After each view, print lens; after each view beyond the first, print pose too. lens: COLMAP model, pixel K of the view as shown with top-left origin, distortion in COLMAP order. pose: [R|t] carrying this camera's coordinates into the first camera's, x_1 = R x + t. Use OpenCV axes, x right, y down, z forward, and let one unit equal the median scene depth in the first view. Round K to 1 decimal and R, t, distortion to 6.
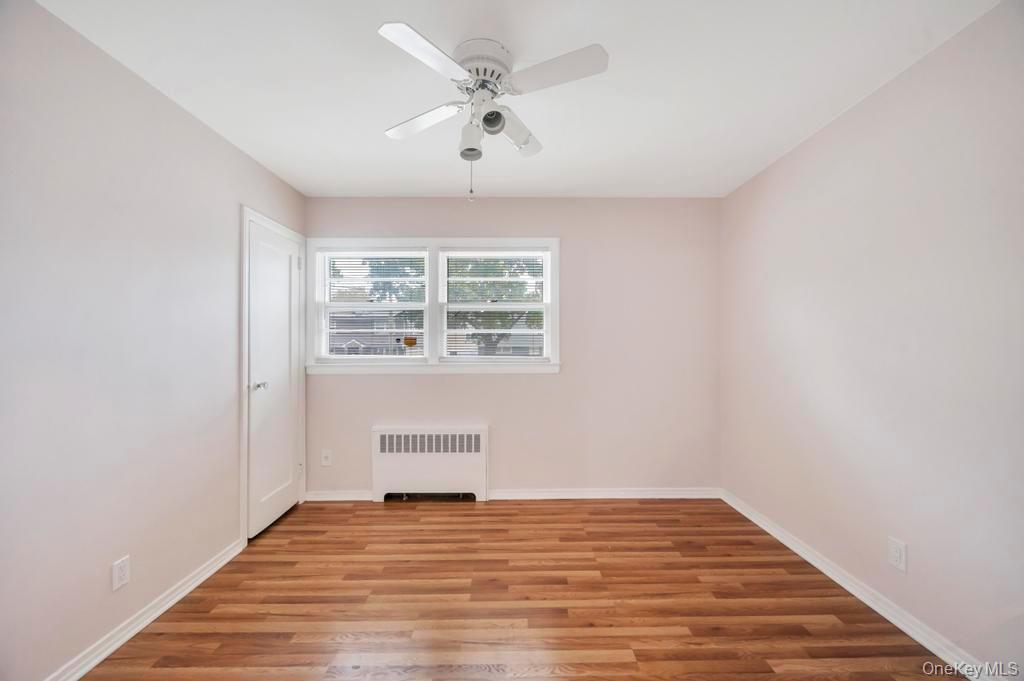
lens RADIAL K [[404.5, 0, 520.4], [0, 404.5, 344.7], [0, 0, 1]] dist [-0.000127, -0.000217]
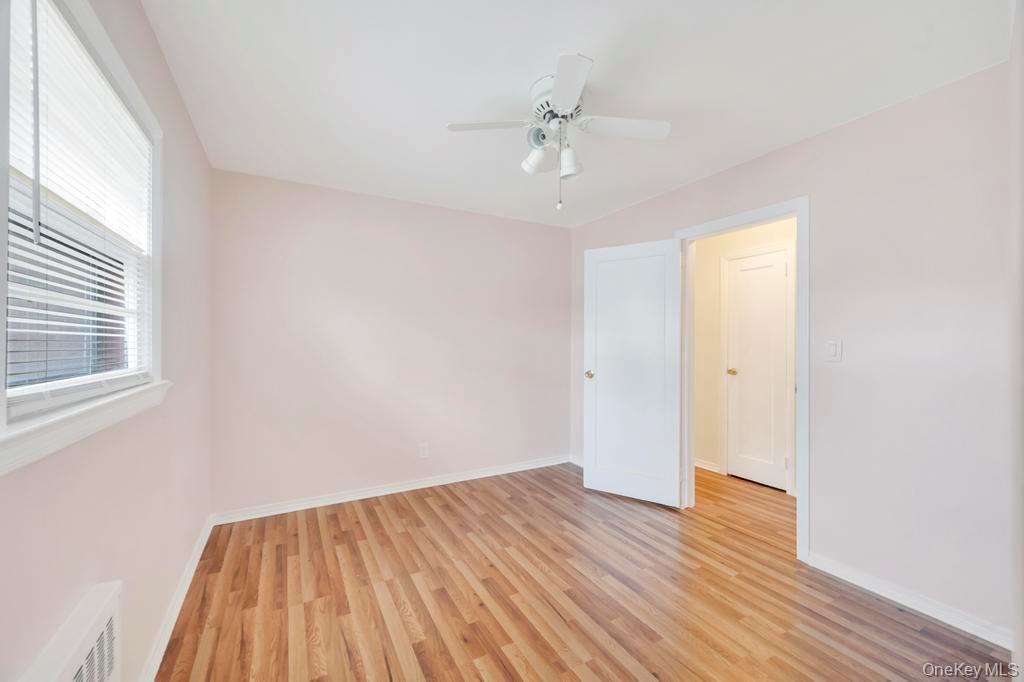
lens RADIAL K [[404.5, 0, 506.3], [0, 404.5, 336.2], [0, 0, 1]] dist [-0.000127, -0.000217]
pose [[-0.462861, 0.013631, 0.886326, -0.797139], [-0.002552, 0.999857, -0.016710, -0.000427], [-0.886427, -0.009996, -0.462760, 1.271592]]
